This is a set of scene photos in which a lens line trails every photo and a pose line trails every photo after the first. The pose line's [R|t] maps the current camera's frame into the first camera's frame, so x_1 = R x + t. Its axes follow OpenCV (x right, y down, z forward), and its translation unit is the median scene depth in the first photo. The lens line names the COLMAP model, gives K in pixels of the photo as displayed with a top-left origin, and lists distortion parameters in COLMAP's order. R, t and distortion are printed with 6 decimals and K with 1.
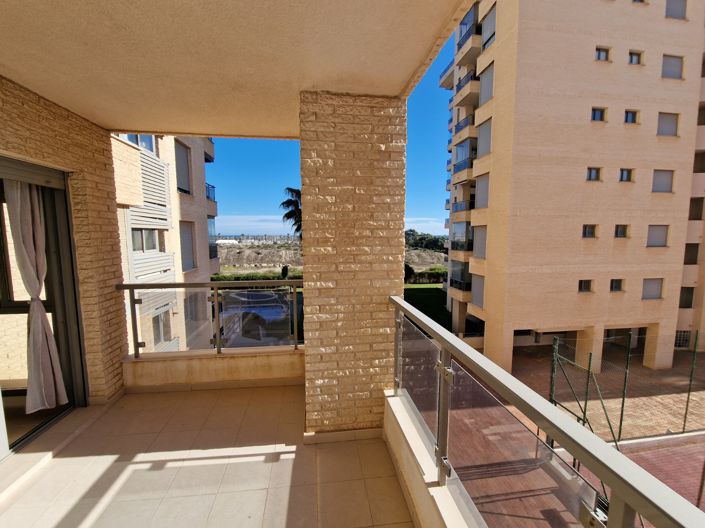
lens RADIAL K [[288.2, 0, 350.4], [0, 288.2, 263.3], [0, 0, 1]] dist [-0.001010, -0.003499]
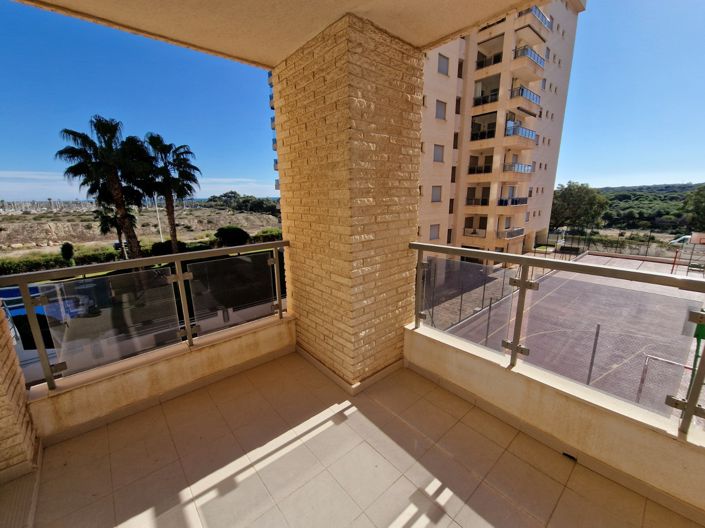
lens RADIAL K [[288.2, 0, 350.4], [0, 288.2, 263.3], [0, 0, 1]] dist [-0.001010, -0.003499]
pose [[0.834701, -0.137735, 0.533201, -0.645528], [0.068022, 0.986590, 0.148367, 0.011541], [-0.546486, -0.087572, 0.832877, 0.194437]]
